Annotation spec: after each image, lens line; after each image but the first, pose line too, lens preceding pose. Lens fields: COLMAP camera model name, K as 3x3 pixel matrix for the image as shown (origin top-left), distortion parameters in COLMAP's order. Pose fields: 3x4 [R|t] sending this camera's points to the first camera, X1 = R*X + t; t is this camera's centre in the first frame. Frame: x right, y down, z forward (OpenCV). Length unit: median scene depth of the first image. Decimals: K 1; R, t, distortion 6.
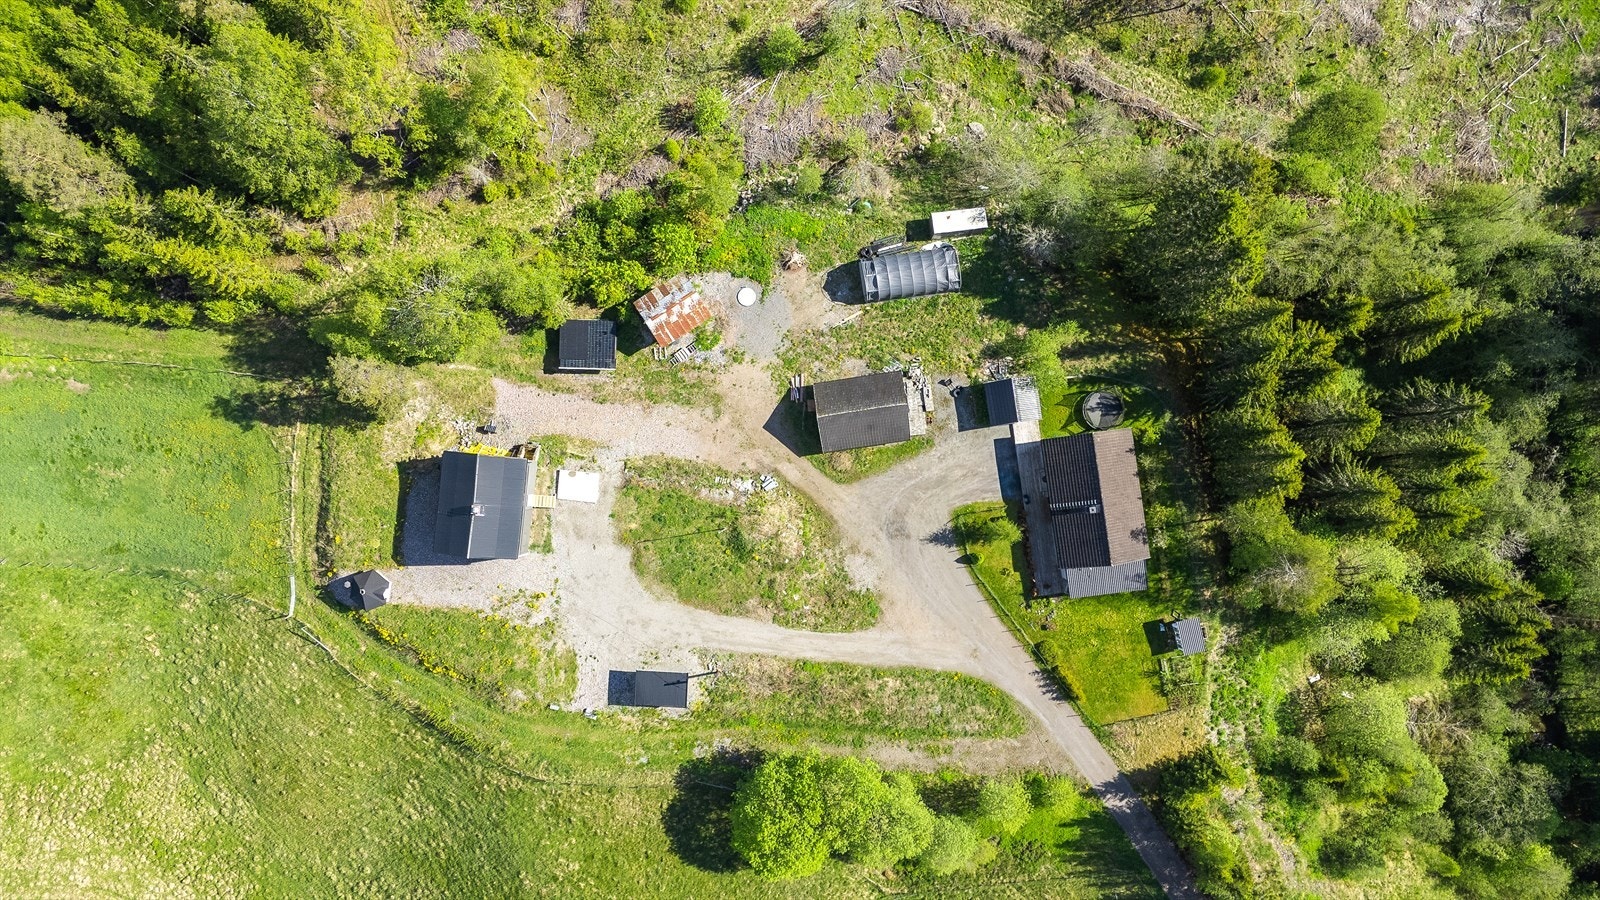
lens RADIAL K [[1184.6, 0, 800.0], [0, 1184.6, 450.0], [0, 0, 1]] dist [0.050400, -0.046874]
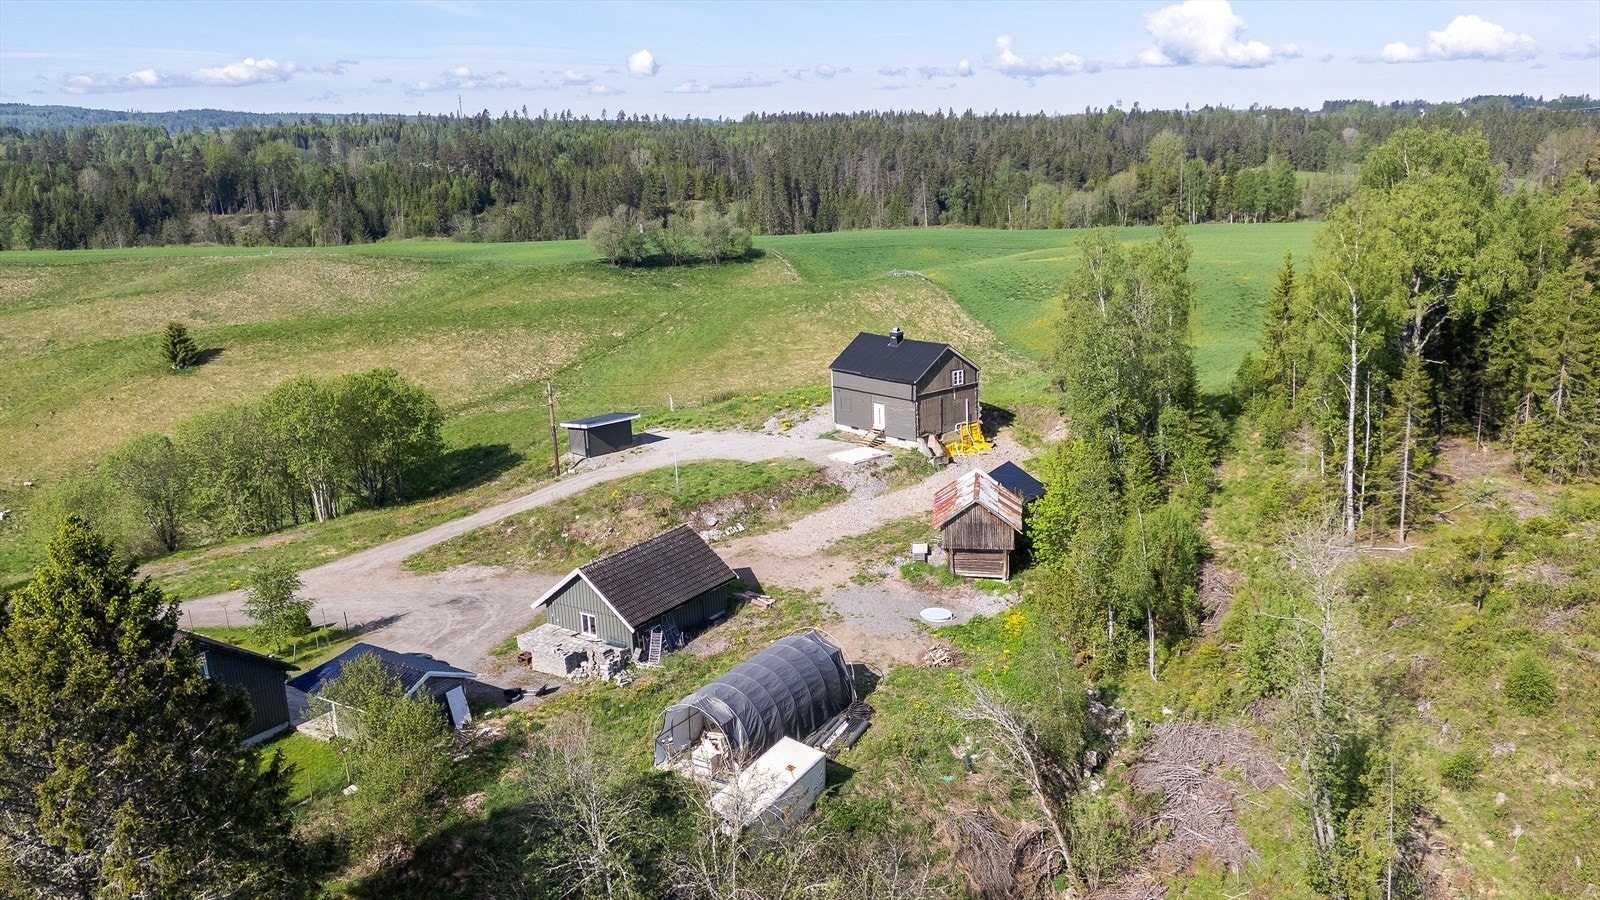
lens RADIAL K [[1268.4, 0, 890.4], [0, 1268.4, 411.8], [0, 0, 1]] dist [0.059755, -0.045499]
pose [[-0.618964, 0.180737, -0.764342, 0.412848], [-0.785028, -0.111635, 0.609318, -0.470131], [0.024799, 0.977175, 0.210982, 0.782600]]
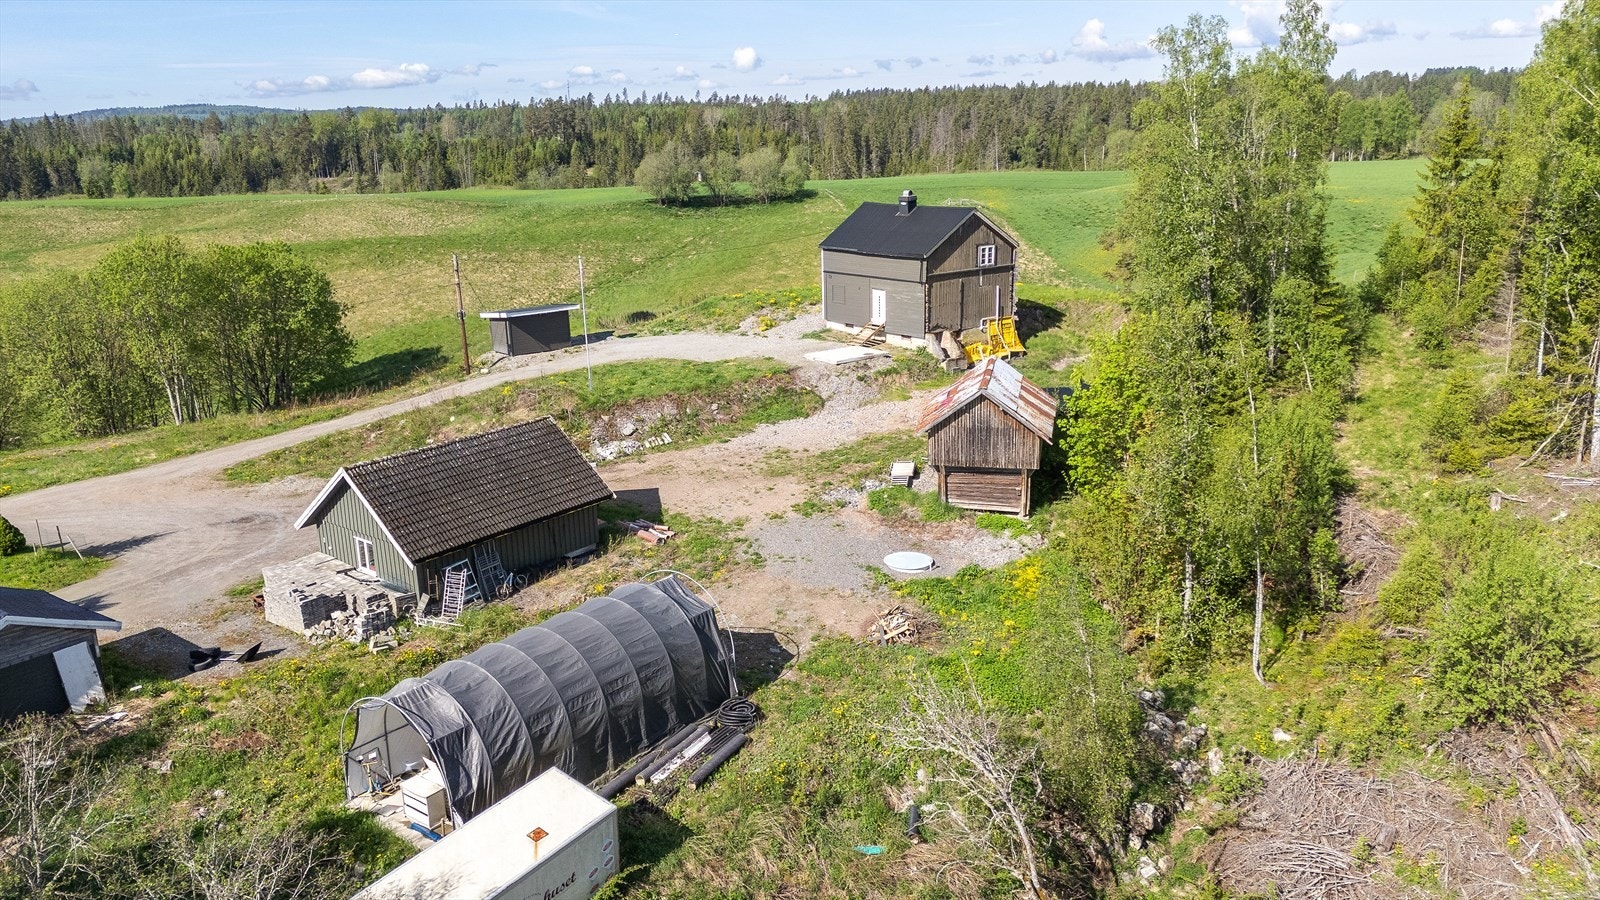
lens RADIAL K [[1184.6, 0, 800.0], [0, 1184.6, 450.0], [0, 0, 1]] dist [0.050400, -0.046874]
pose [[-0.723410, 0.206795, -0.658721, 0.213962], [-0.689242, -0.160626, 0.706502, -0.360491], [0.040294, 0.965109, 0.258730, 0.875123]]
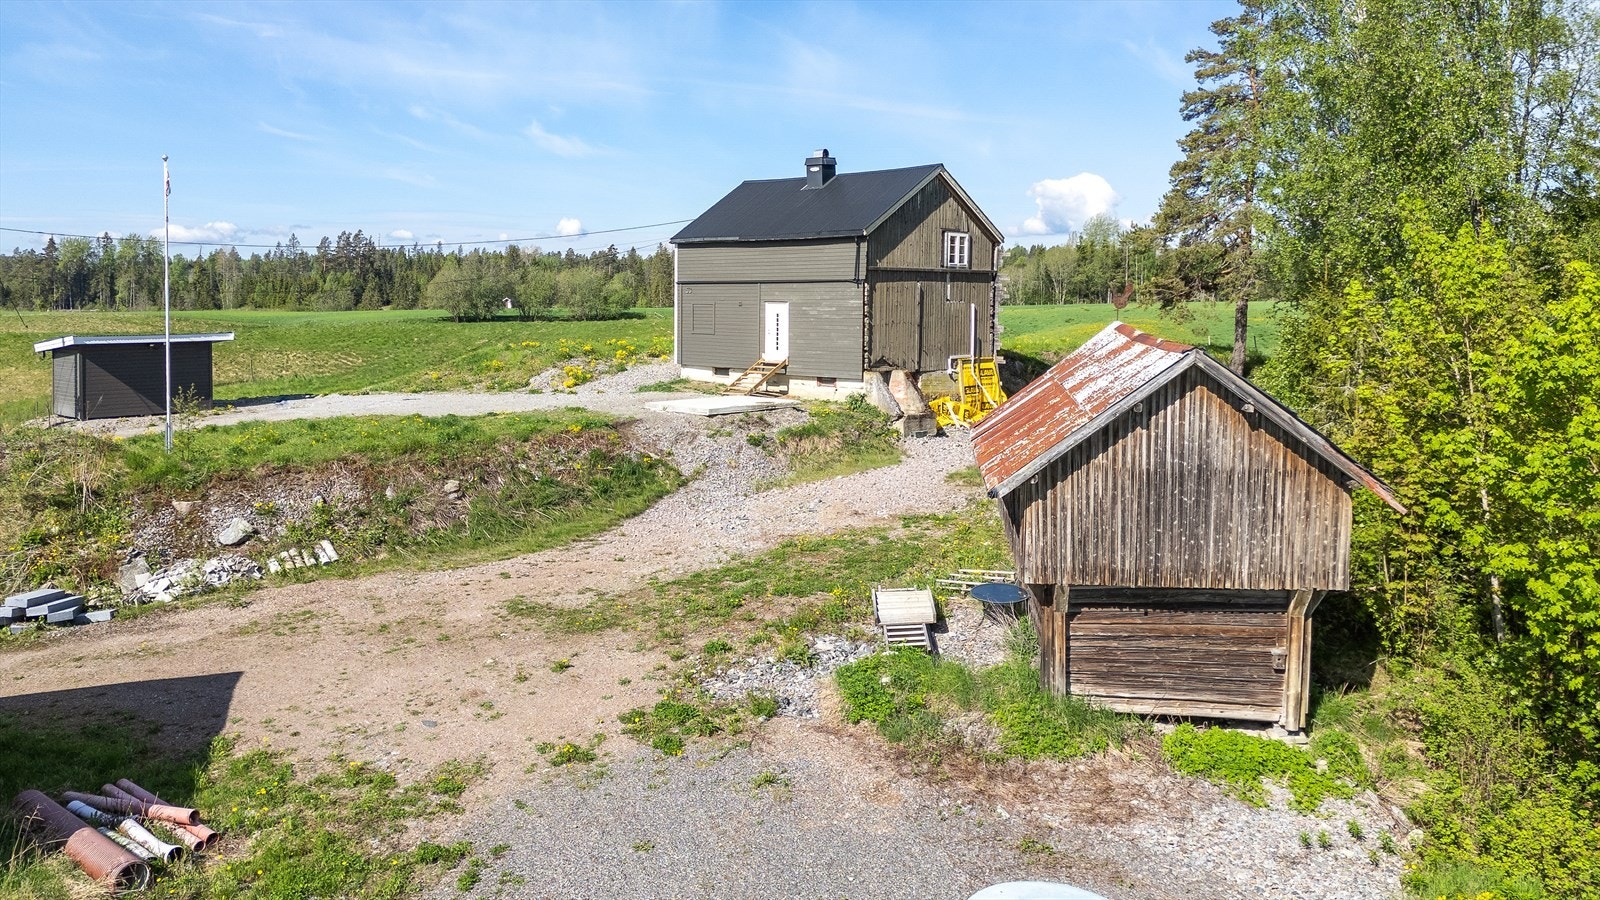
lens RADIAL K [[1210.0, 0, 803.6], [0, 1210.0, 326.1], [0, 0, 1]] dist [0.053603, -0.060358]
pose [[-0.614125, 0.029123, -0.788671, 0.047926], [-0.789048, -0.002463, 0.614327, -0.176187], [0.015949, 0.999573, 0.024492, 0.950845]]
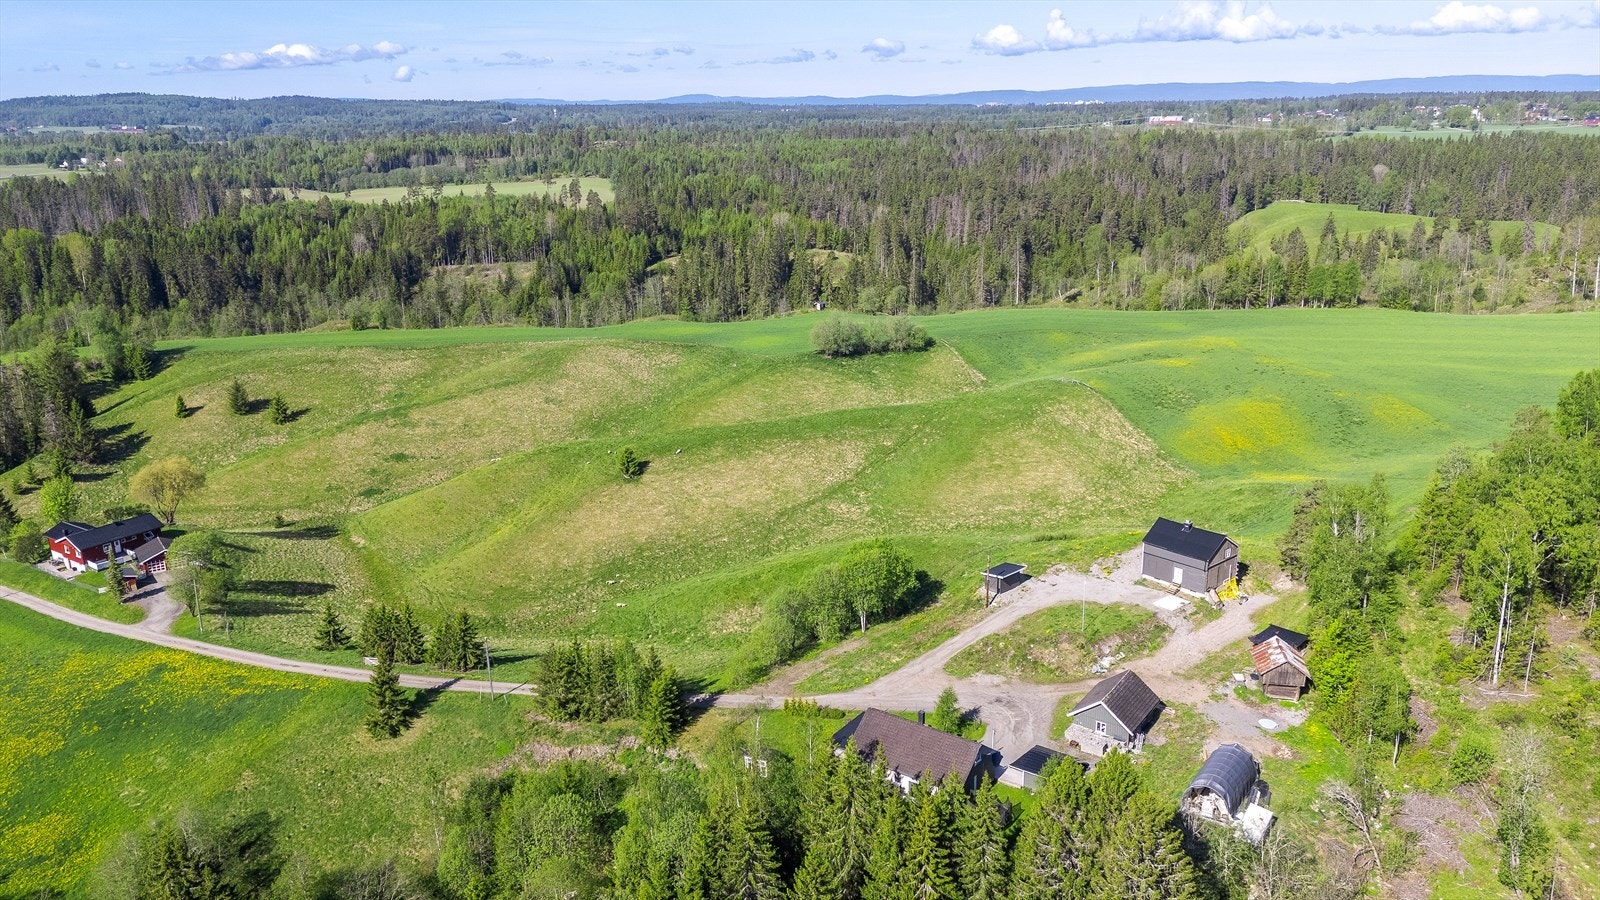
lens RADIAL K [[1184.6, 0, 800.0], [0, 1184.6, 450.0], [0, 0, 1]] dist [0.050400, -0.046874]
pose [[-0.679351, 0.216519, -0.701144, 0.938563], [-0.733447, -0.170130, 0.658112, -0.485432], [0.023208, 0.961340, 0.274383, 0.464874]]
